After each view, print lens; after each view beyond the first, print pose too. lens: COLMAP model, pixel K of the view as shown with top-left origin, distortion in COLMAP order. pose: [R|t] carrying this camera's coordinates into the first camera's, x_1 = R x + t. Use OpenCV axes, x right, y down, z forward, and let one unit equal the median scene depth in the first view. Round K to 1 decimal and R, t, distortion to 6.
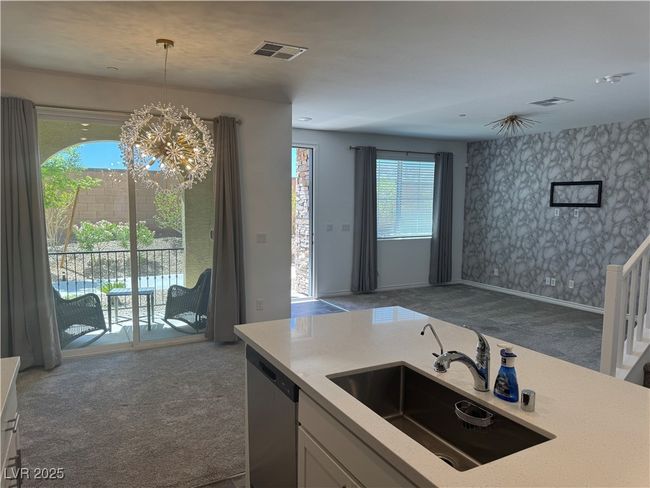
lens RADIAL K [[455.0, 0, 325.0], [0, 455.0, 244.0], [0, 0, 1]] dist [0.078634, -0.106930]
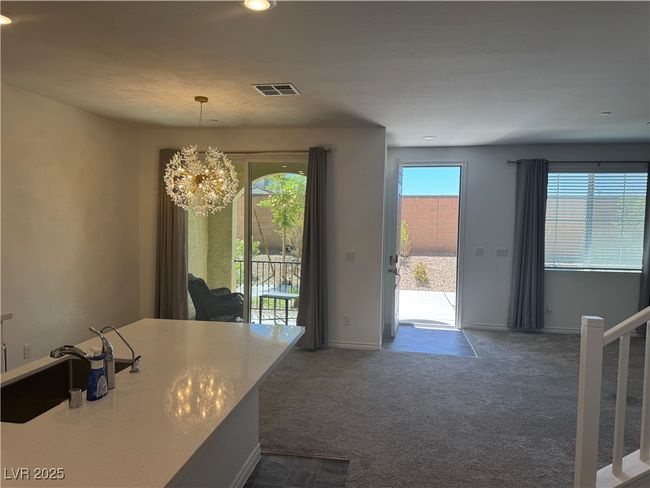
lens RADIAL K [[455.0, 0, 325.0], [0, 455.0, 244.0], [0, 0, 1]] dist [0.078634, -0.106930]
pose [[0.799589, 0.036796, -0.599419, 0.301164], [-0.062650, 0.997786, -0.022320, -0.011639], [0.597271, 0.055401, 0.800124, 0.087674]]
